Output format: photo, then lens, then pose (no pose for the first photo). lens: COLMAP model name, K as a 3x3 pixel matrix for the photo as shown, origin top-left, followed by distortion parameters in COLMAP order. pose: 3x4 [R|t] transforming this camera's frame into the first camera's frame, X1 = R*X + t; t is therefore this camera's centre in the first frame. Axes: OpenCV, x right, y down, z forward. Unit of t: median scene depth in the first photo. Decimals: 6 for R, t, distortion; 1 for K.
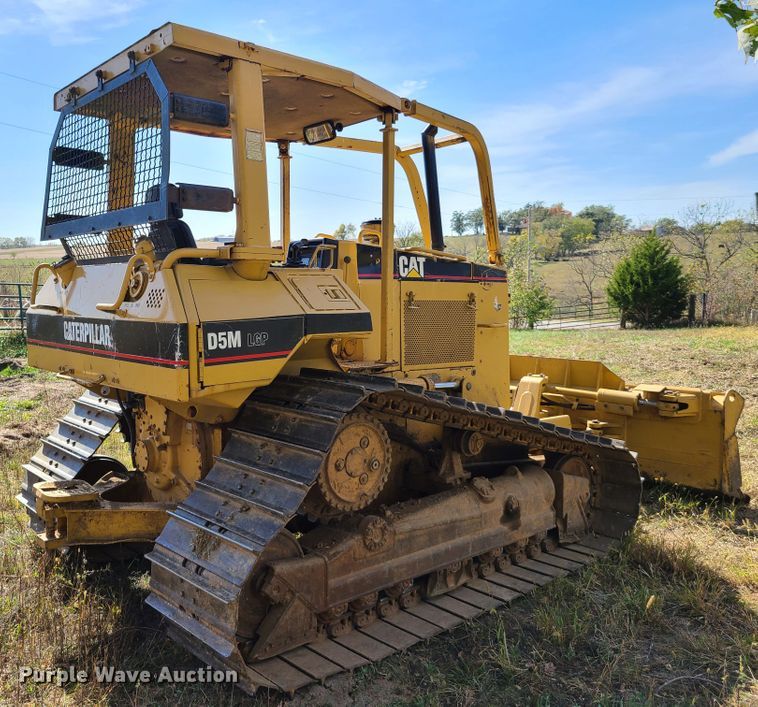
lens RADIAL K [[708.1, 0, 346.2], [0, 708.1, 342.1], [0, 0, 1]] dist [0.043502, 0.000000]
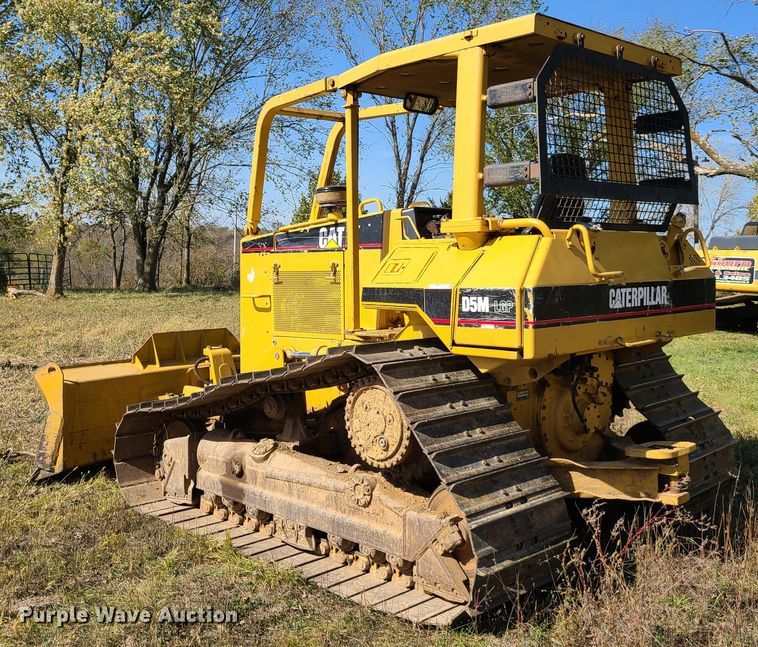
lens RADIAL K [[852.3, 0, 381.7], [0, 852.3, 323.4], [0, 0, 1]] dist [0.025808, 0.000000]
pose [[-0.055956, -0.075504, 0.995574, -1.220849], [0.081976, 0.993422, 0.079948, -0.080704], [-0.995062, 0.086087, -0.049399, 1.089882]]
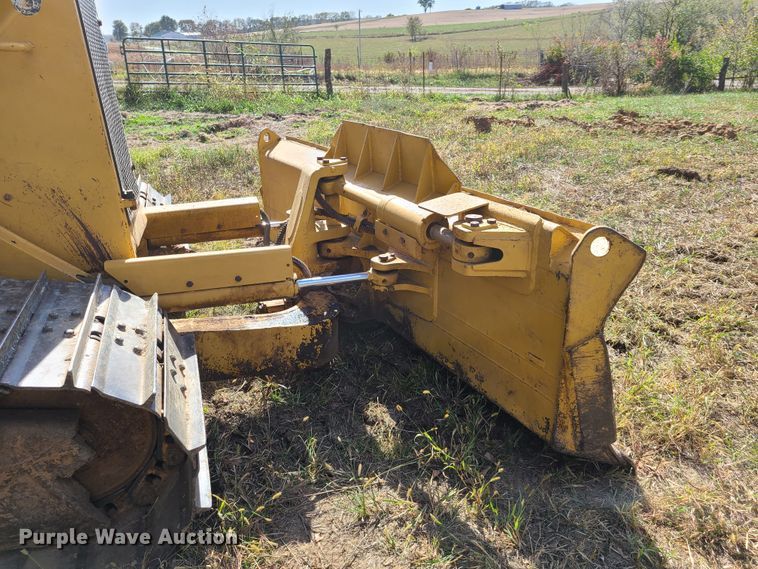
lens RADIAL K [[570.8, 0, 390.2], [0, 570.8, 279.1], [0, 0, 1]] dist [0.037554, -0.018830]
pose [[0.937609, 0.117049, -0.327397, 0.626973], [-0.015783, 0.954989, 0.296222, 0.003400], [0.347333, -0.272573, 0.897253, 0.790498]]
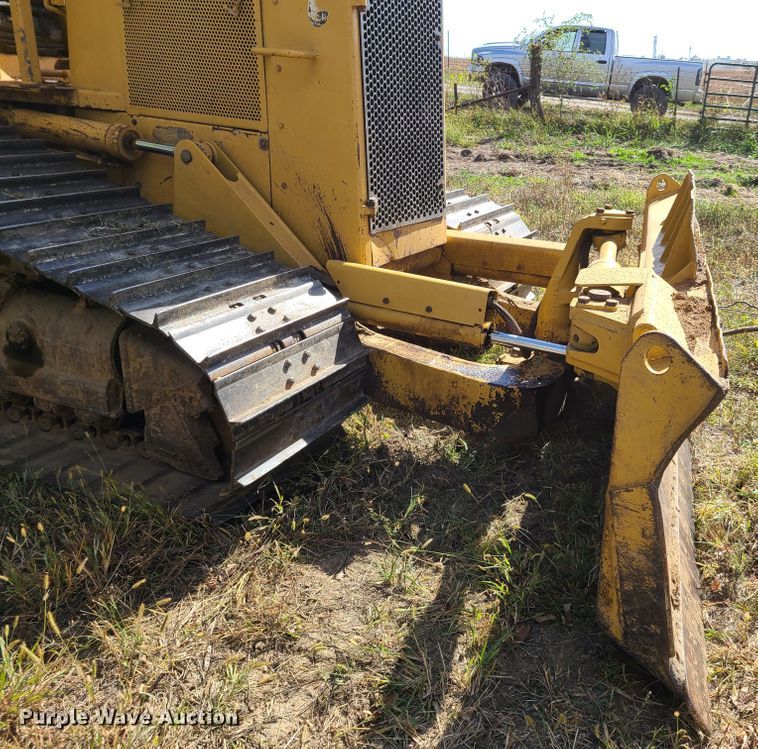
lens RADIAL K [[746.4, 0, 501.7], [0, 746.4, 363.1], [0, 0, 1]] dist [0.036214, 0.000000]
pose [[0.465144, 0.340474, -0.817141, 0.871494], [-0.118665, 0.938728, 0.323587, -0.009407], [0.877245, -0.053548, 0.477046, 0.946391]]
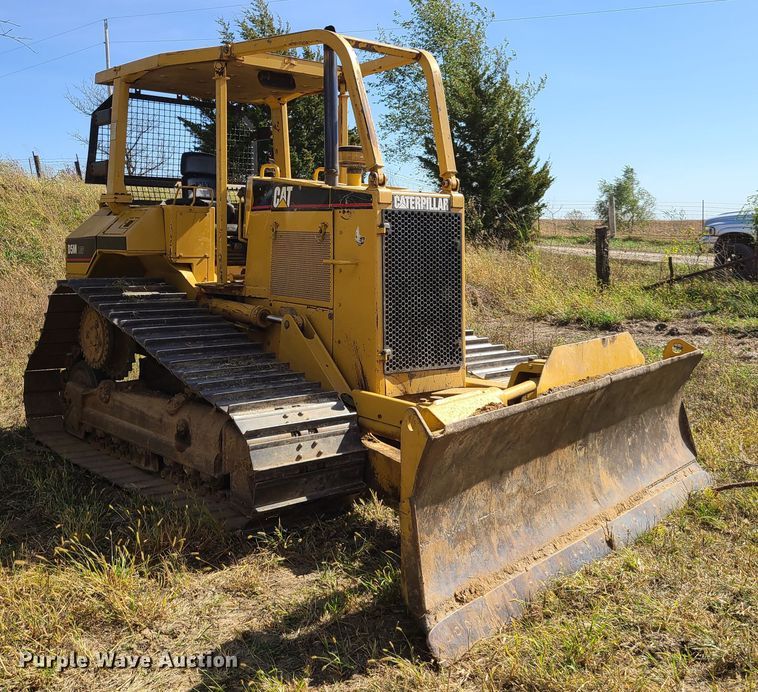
lens RADIAL K [[914.4, 0, 378.0], [0, 914.4, 339.7], [0, 0, 1]] dist [0.003614, 0.000000]
pose [[0.000128, 0.112923, -0.993604, 1.388132], [-0.078534, 0.990536, 0.112564, -0.062646], [0.996911, 0.078017, 0.008995, 1.135946]]
